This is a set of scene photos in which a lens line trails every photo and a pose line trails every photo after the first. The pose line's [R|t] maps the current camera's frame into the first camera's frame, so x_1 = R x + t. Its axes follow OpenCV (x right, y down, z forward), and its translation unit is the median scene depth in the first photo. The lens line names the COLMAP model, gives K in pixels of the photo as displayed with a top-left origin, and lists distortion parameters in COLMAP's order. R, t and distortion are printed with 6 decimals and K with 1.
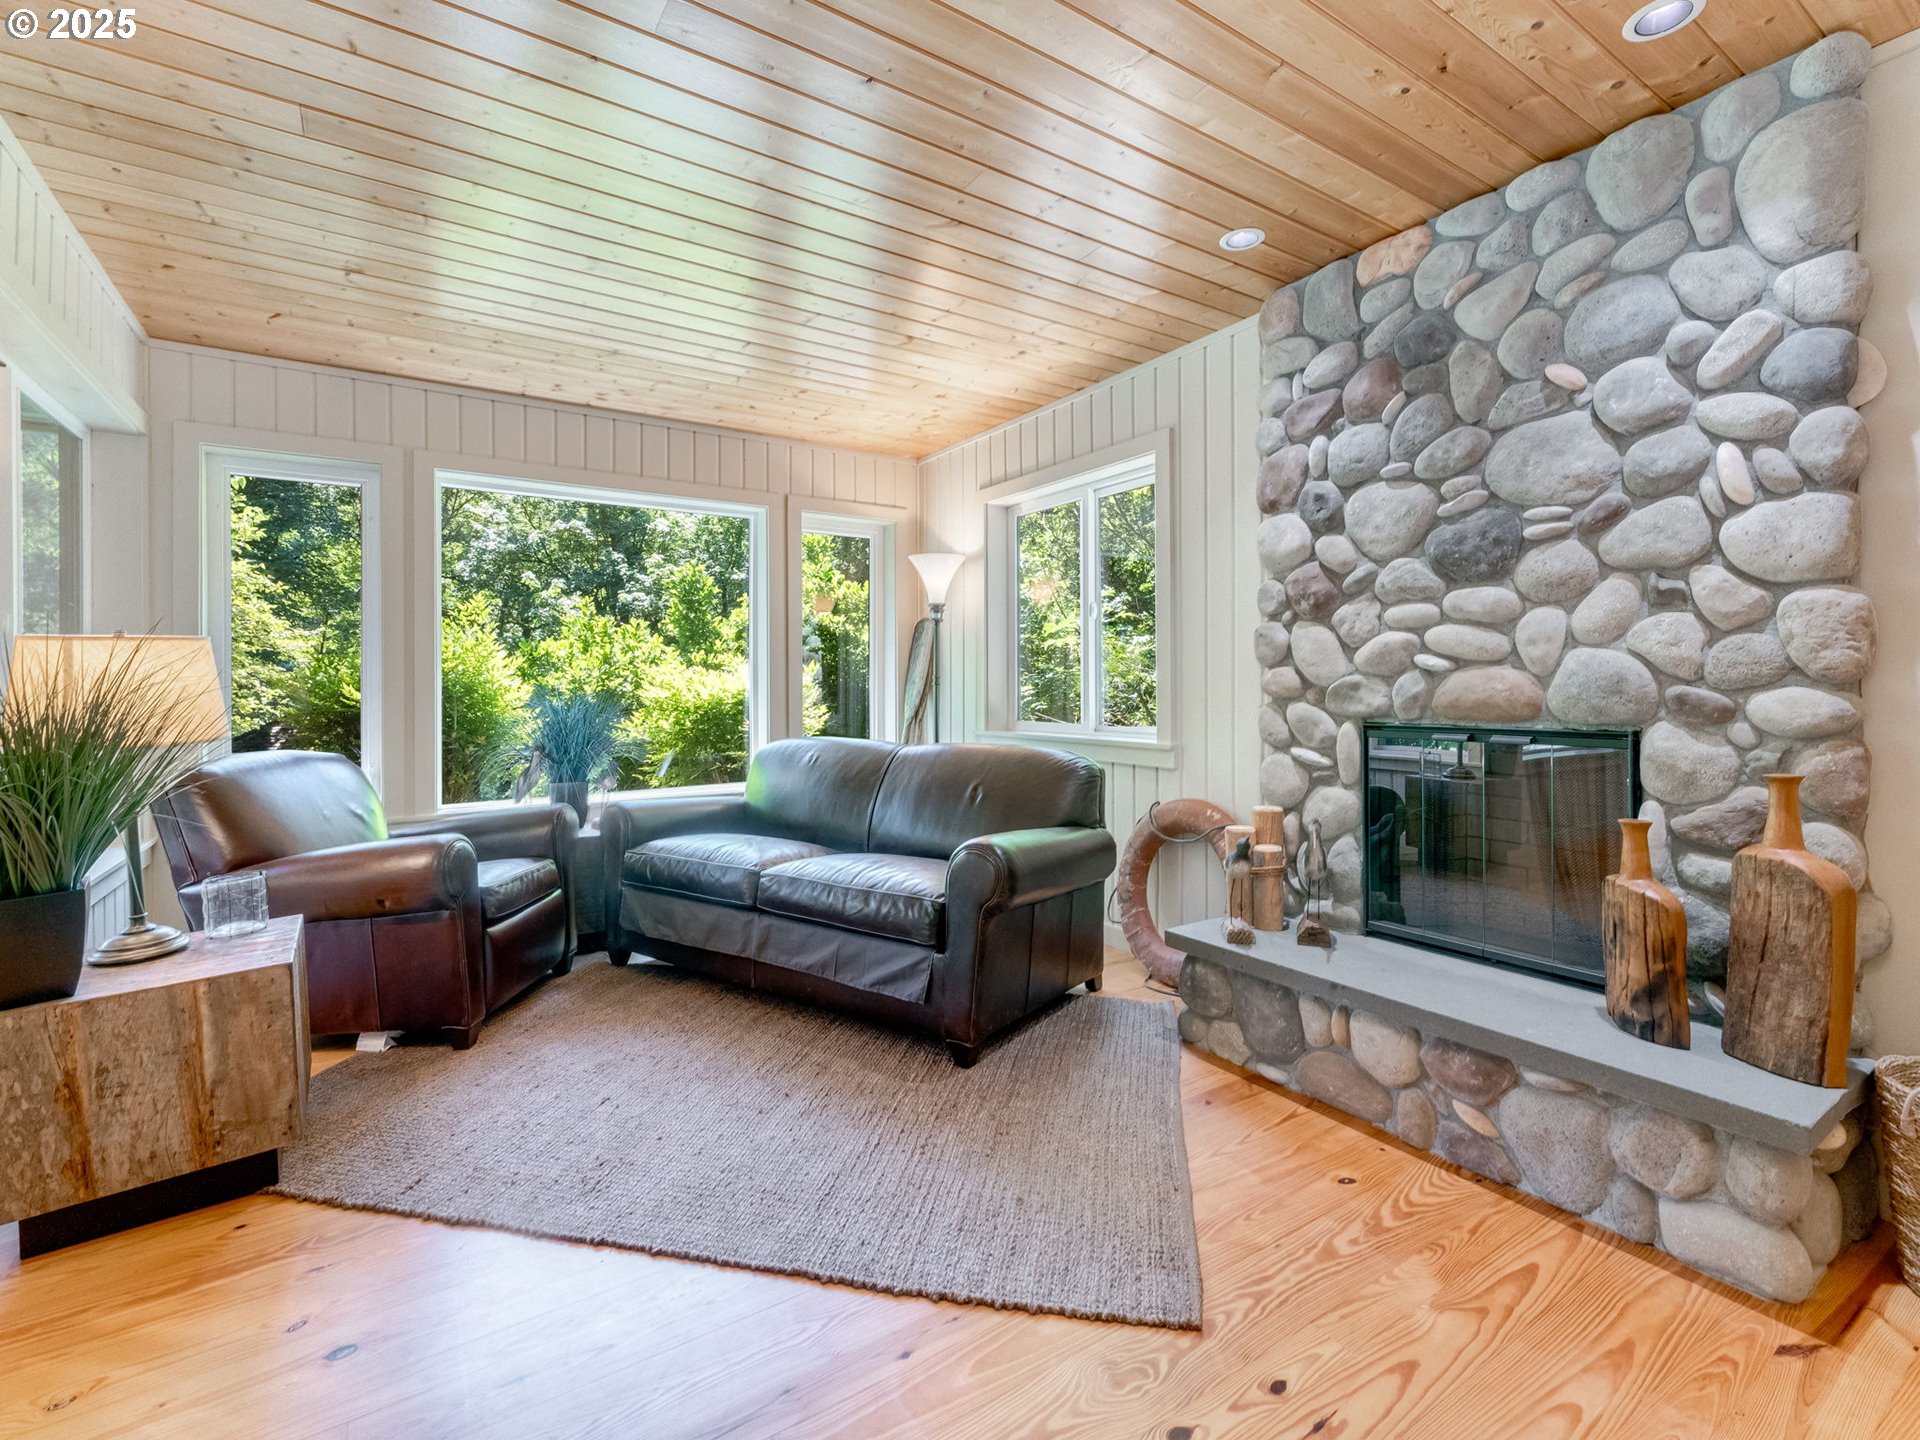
lens RADIAL K [[873.7, 0, 953.4], [0, 873.7, 688.6], [0, 0, 1]] dist [0.004068, -0.000182]
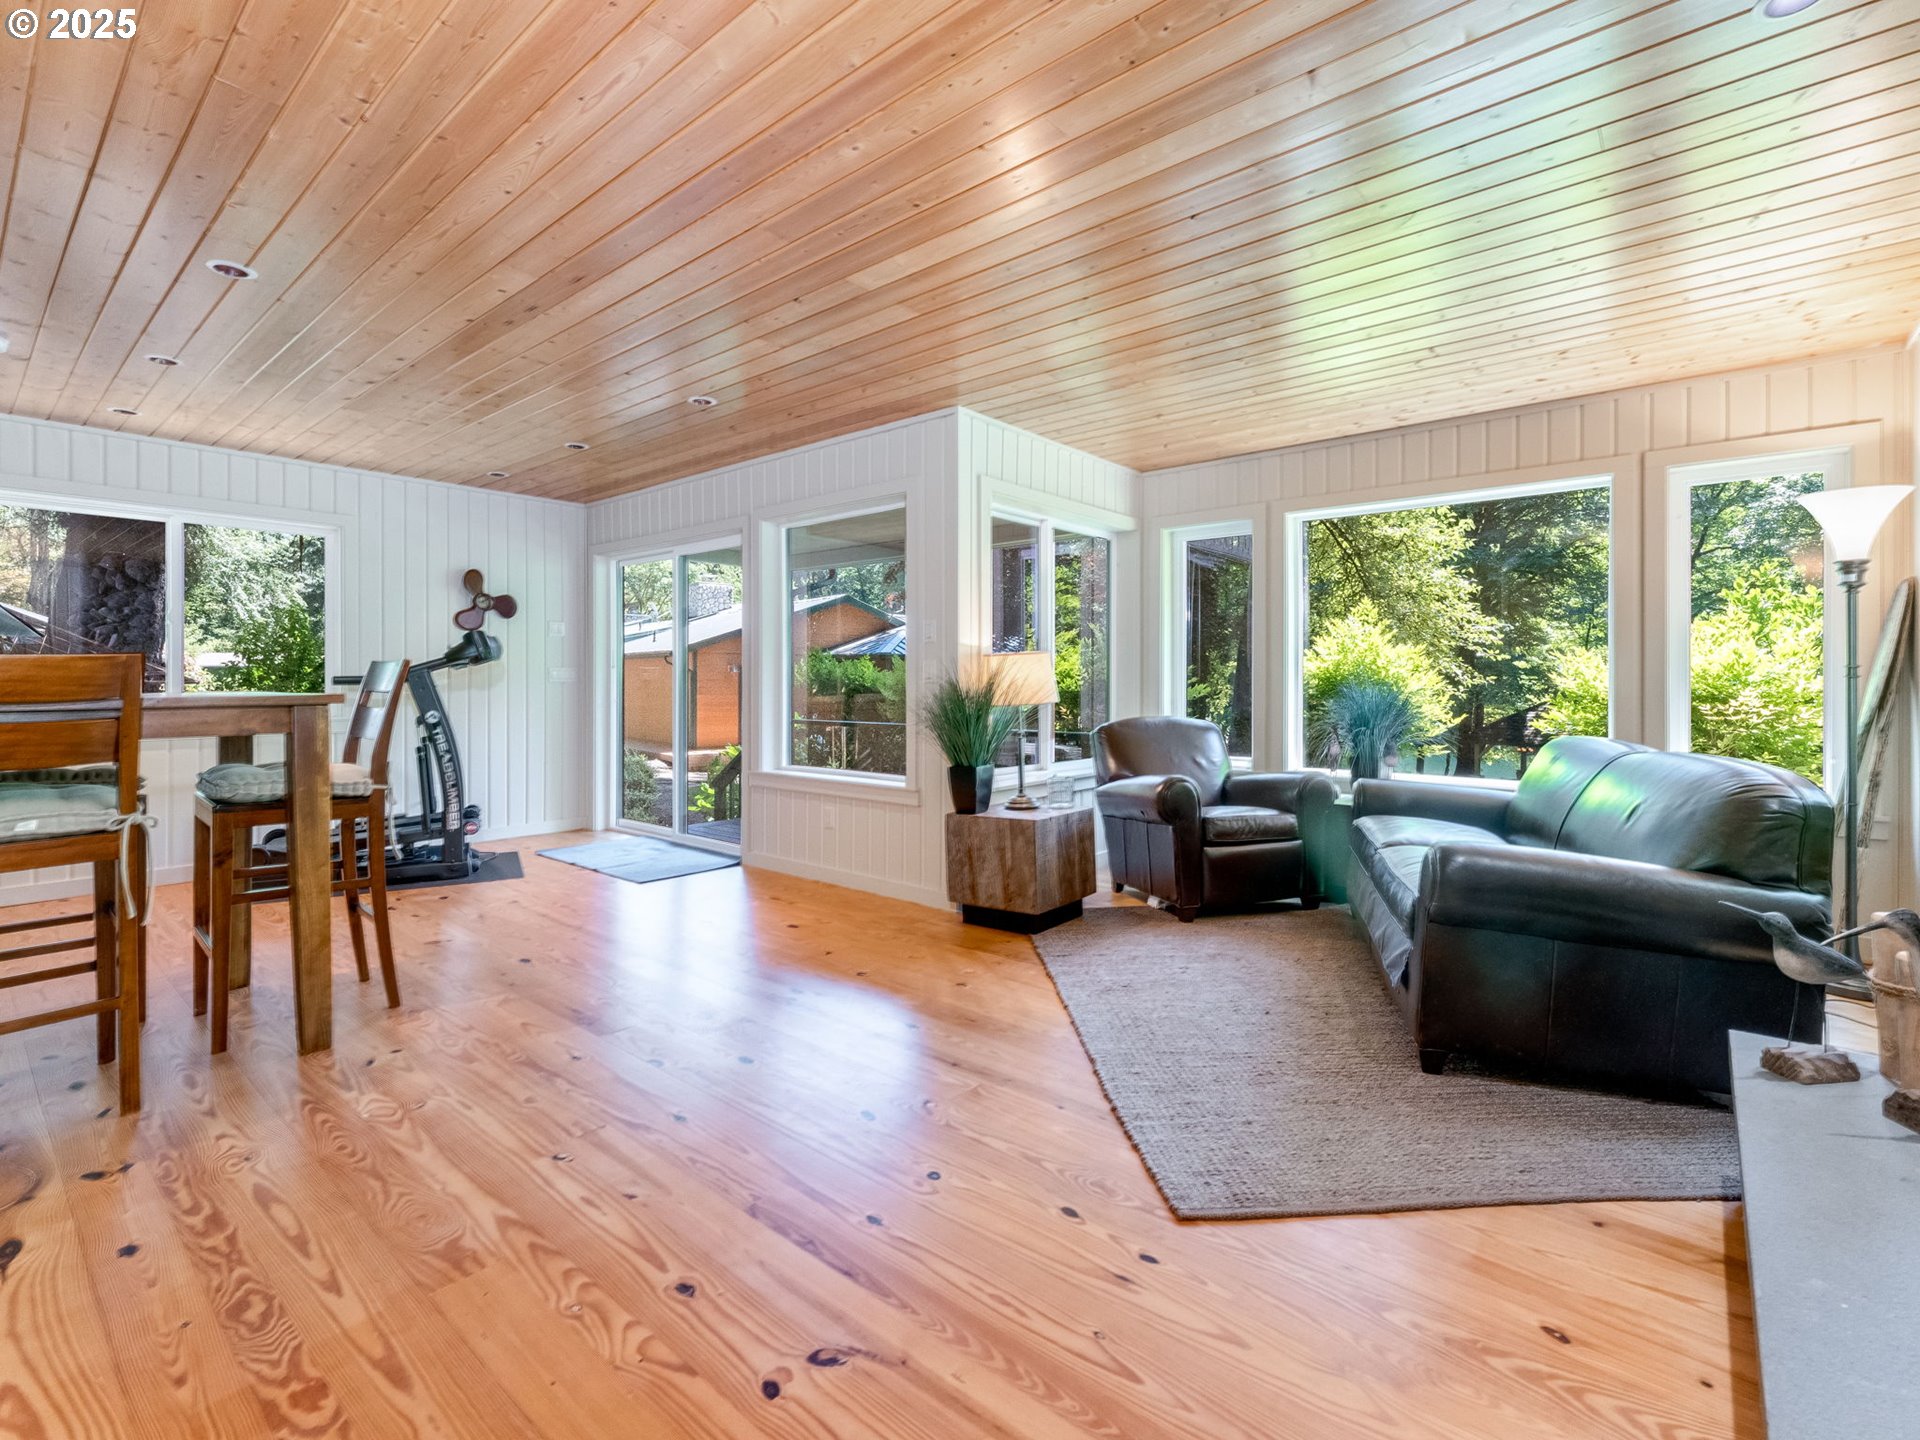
lens RADIAL K [[873.7, 0, 953.4], [0, 873.7, 688.6], [0, 0, 1]] dist [0.004068, -0.000182]
pose [[0.277025, 0.015207, -0.960742, 0.766915], [-0.004296, 0.999884, 0.014588, -0.004742], [0.960853, 0.000086, 0.277058, 0.214068]]
